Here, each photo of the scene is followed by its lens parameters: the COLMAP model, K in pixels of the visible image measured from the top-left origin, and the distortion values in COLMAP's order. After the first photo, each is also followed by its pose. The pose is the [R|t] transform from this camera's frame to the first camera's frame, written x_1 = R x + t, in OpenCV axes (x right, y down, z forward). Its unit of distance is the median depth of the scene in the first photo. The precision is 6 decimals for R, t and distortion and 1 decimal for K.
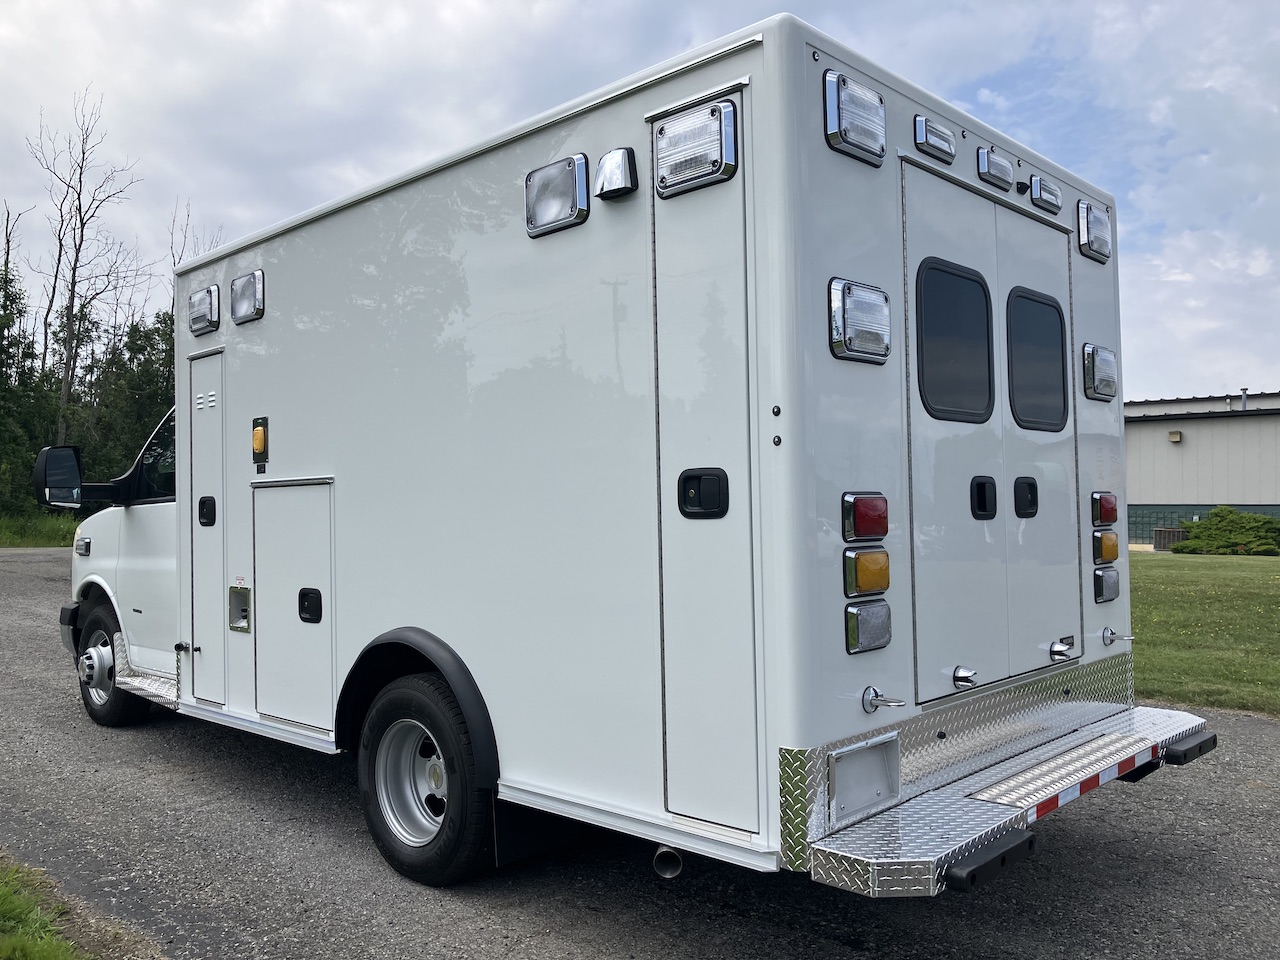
lens RADIAL K [[1066.6, 0, 646.6], [0, 1066.6, 484.3], [0, 0, 1]] dist [0.013533, -0.010367]
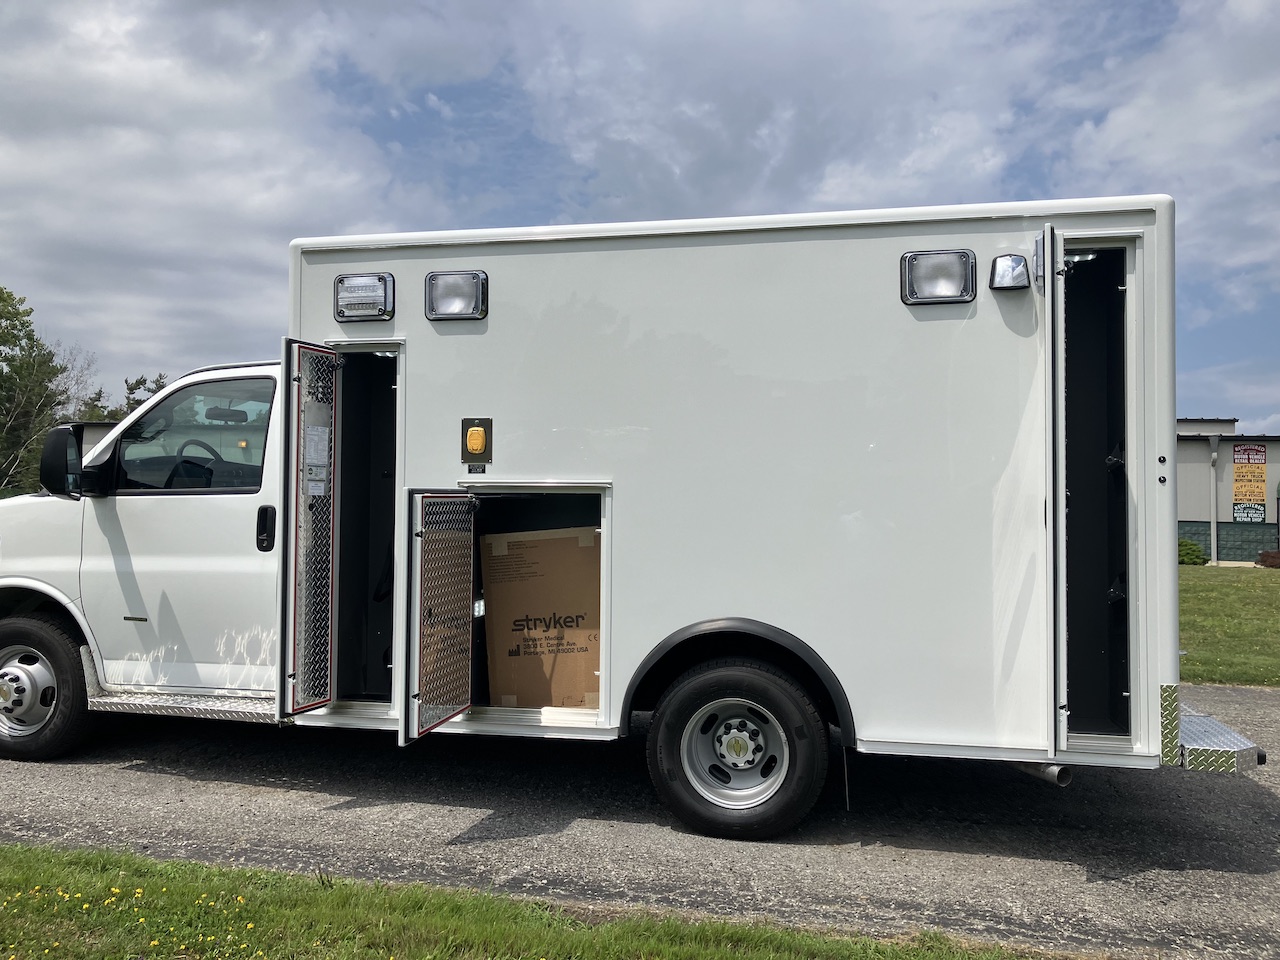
lens RADIAL K [[1079.0, 0, 639.9], [0, 1079.0, 467.4], [0, 0, 1]] dist [0.010521, -0.001191]
pose [[0.849826, 0.038339, 0.525667, -0.764012], [-0.034442, 0.999259, -0.017199, -0.003950], [-0.525937, -0.003489, 0.850517, 0.055326]]
